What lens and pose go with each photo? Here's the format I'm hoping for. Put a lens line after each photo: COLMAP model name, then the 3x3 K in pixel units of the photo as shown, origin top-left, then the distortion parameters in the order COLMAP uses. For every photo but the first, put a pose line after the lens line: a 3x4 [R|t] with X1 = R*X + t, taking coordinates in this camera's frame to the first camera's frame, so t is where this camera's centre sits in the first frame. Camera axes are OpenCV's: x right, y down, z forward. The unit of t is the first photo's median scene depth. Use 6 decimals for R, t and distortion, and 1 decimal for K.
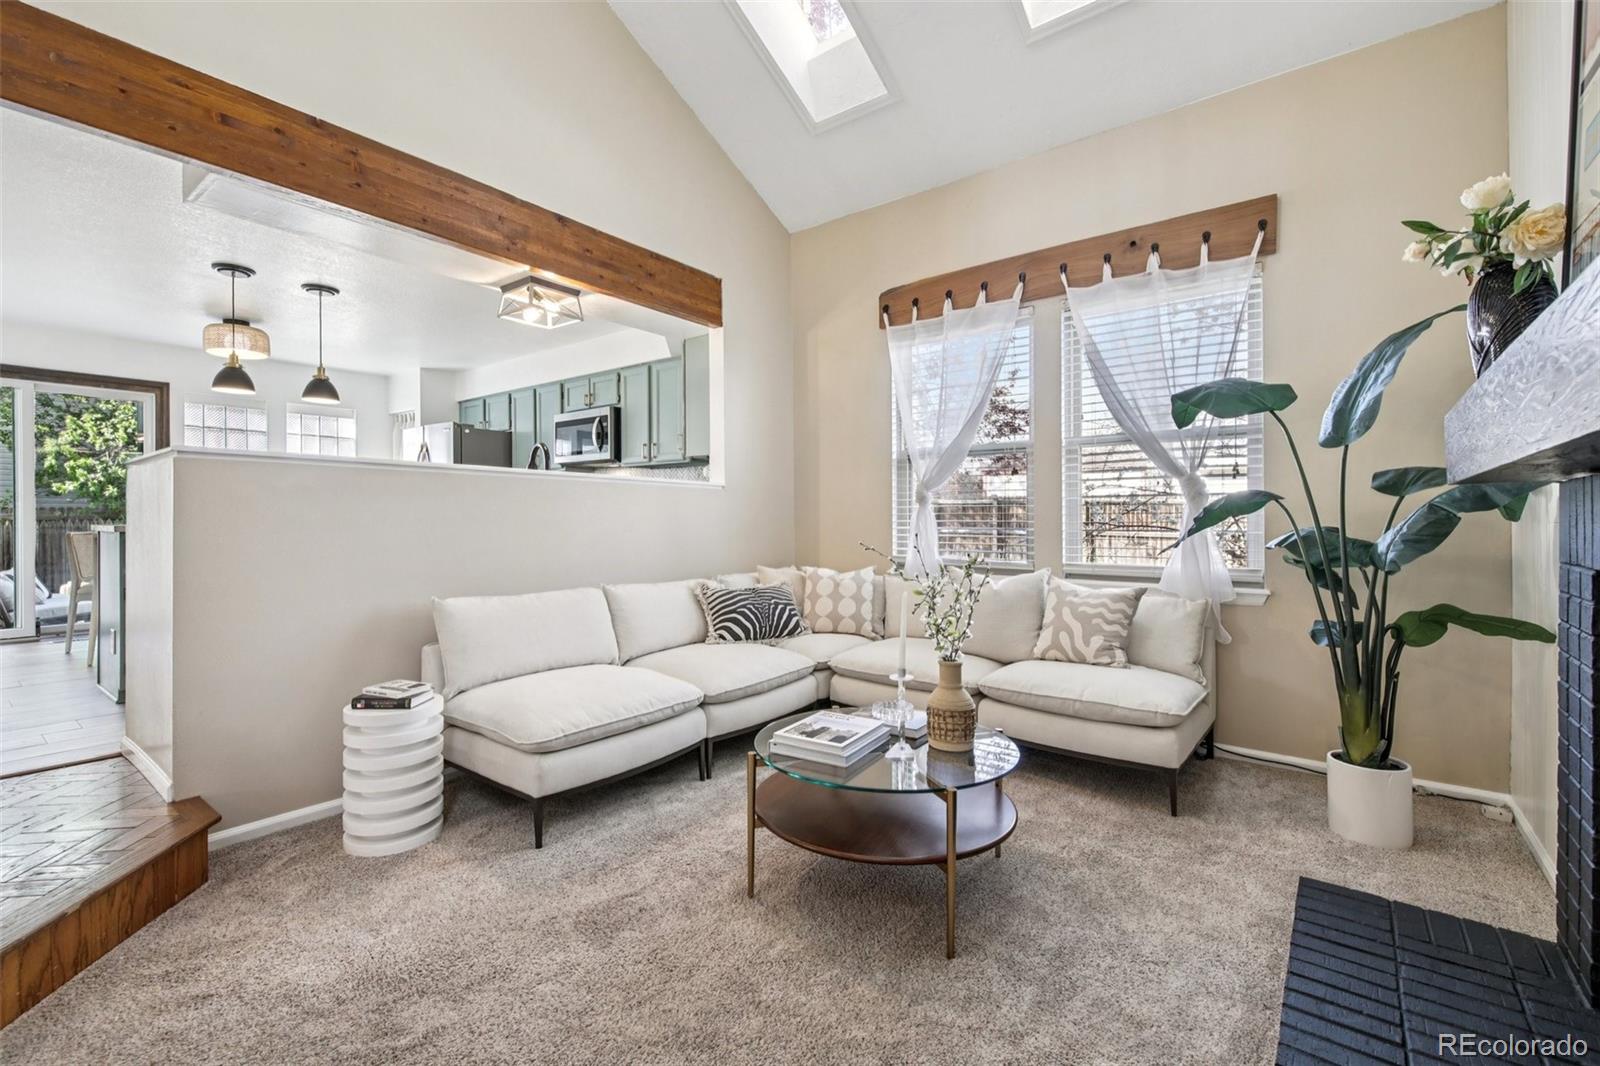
lens RADIAL K [[688.7, 0, 796.9], [0, 688.7, 526.2], [0, 0, 1]] dist [0.002778, -0.003157]
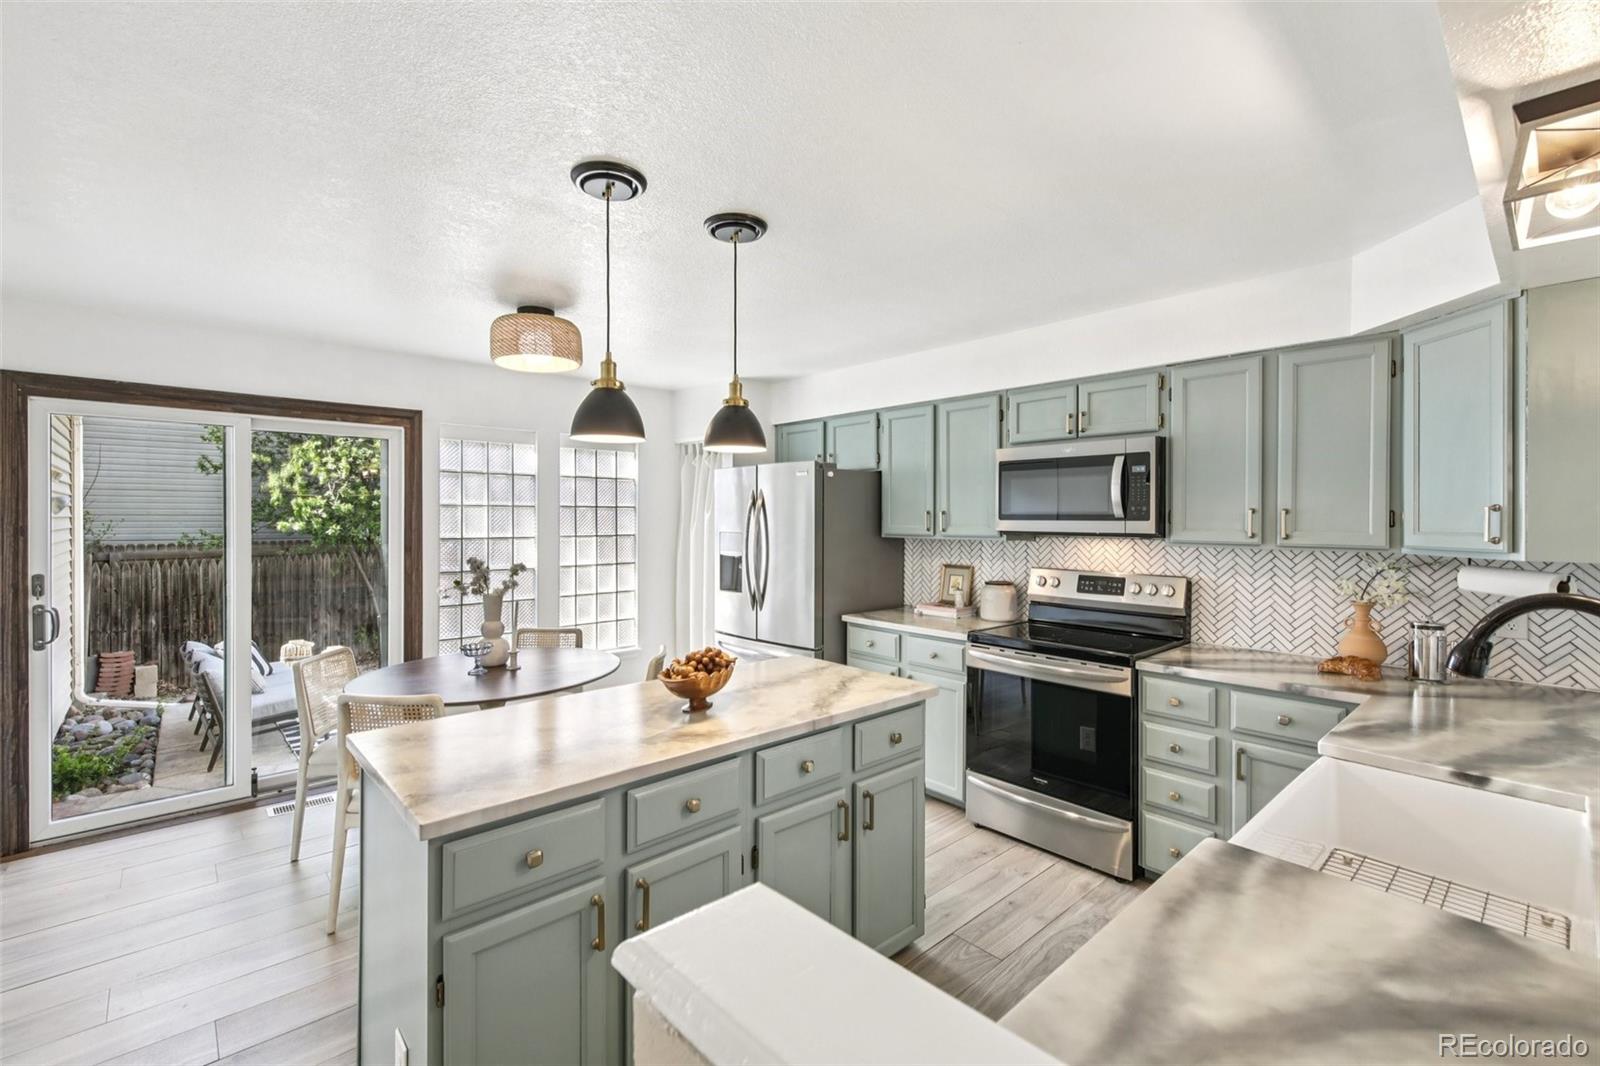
lens RADIAL K [[688.7, 0, 796.2], [0, 688.7, 525.0], [0, 0, 1]] dist [0.002778, -0.003157]
pose [[0.984064, 0.005509, -0.177730, -0.577422], [-0.005777, 0.999983, -0.000995, -0.130993], [0.177722, 0.002006, 0.984079, 0.535373]]
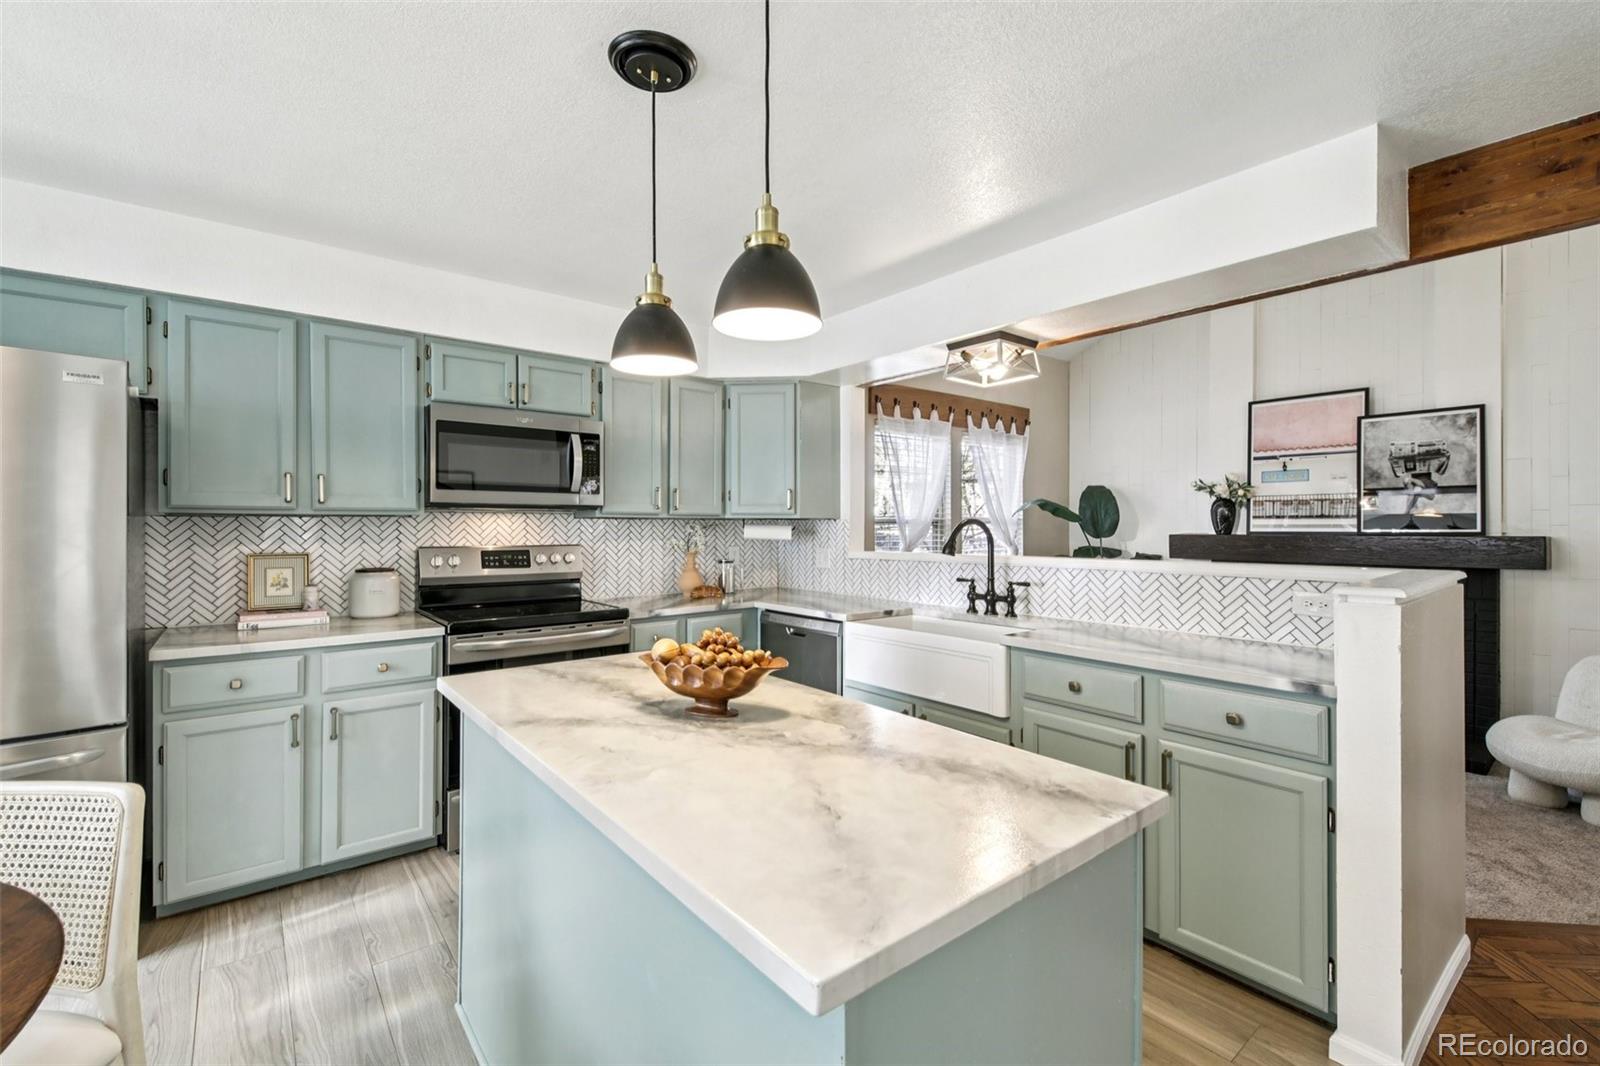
lens RADIAL K [[688.7, 0, 793.0], [0, 688.7, 524.2], [0, 0, 1]] dist [0.002778, -0.003157]
pose [[0.235800, 0.000979, 0.971801, -1.072250], [0.008585, 0.999958, -0.003091, -0.098967], [-0.971764, 0.009072, 0.235782, 0.877076]]
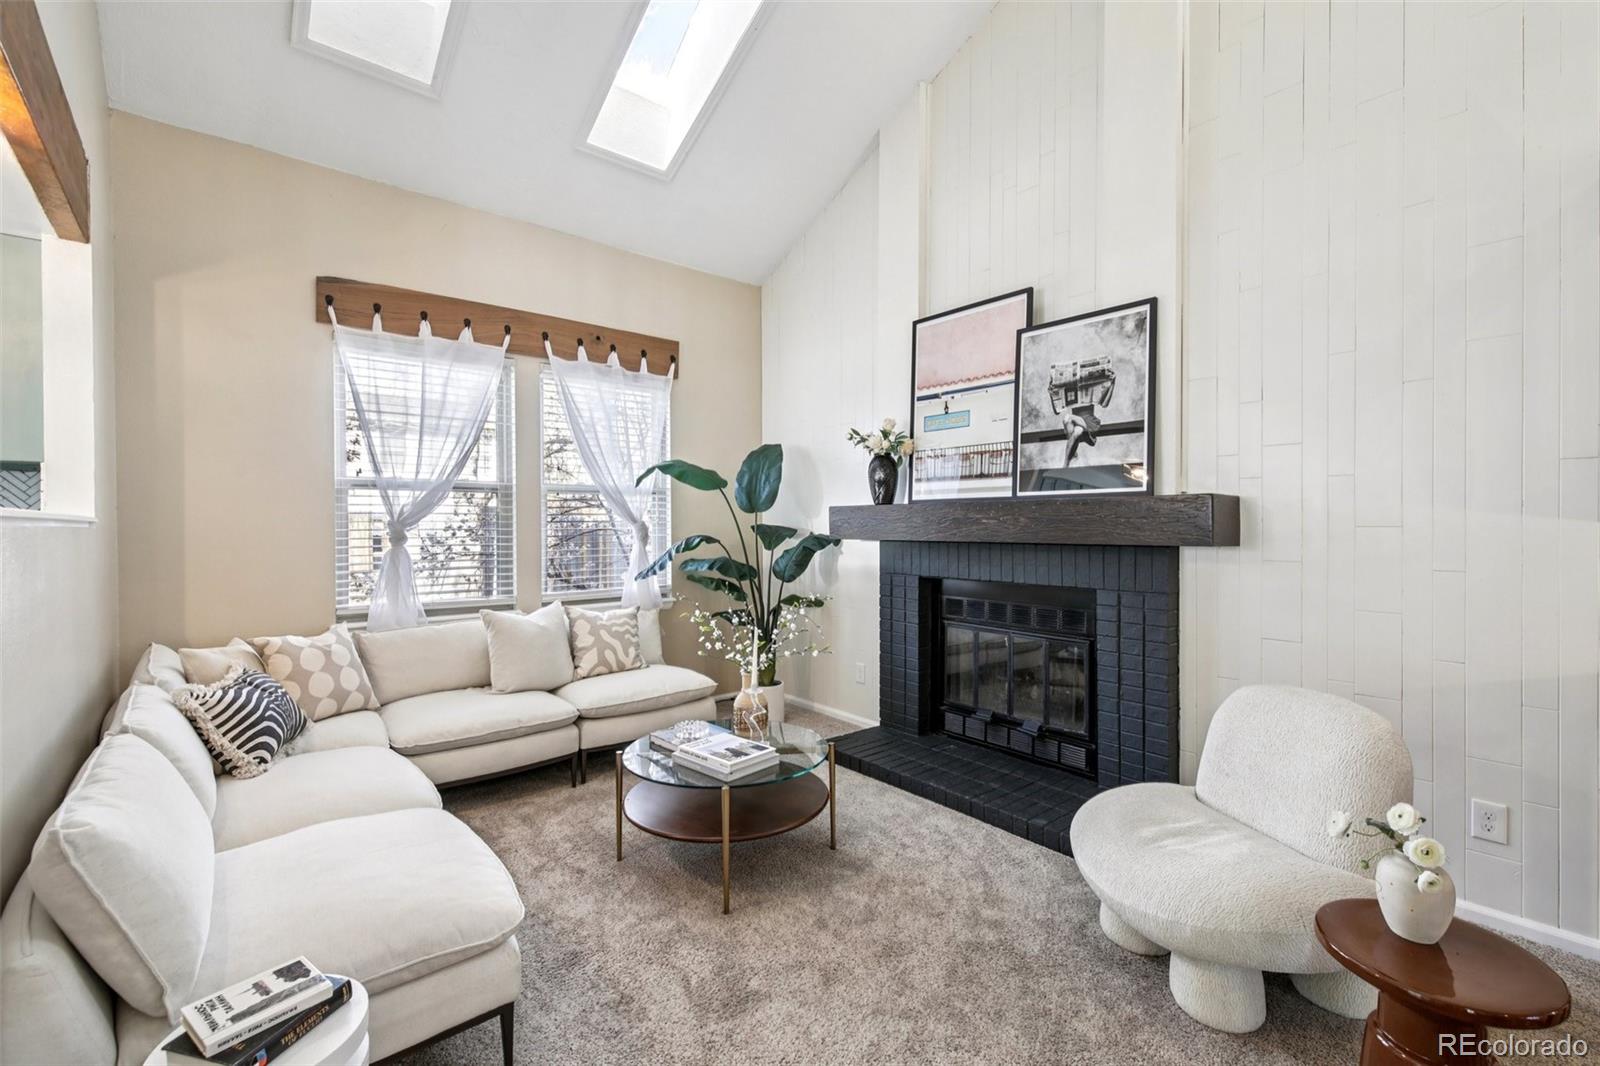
lens RADIAL K [[688.7, 0, 794.9], [0, 688.7, 527.0], [0, 0, 1]] dist [0.002778, -0.003157]
pose [[0.201521, -0.007151, 0.979458, -0.556684], [0.008730, 0.999947, 0.005505, -0.052152], [-0.979445, 0.007442, 0.201572, 0.314792]]
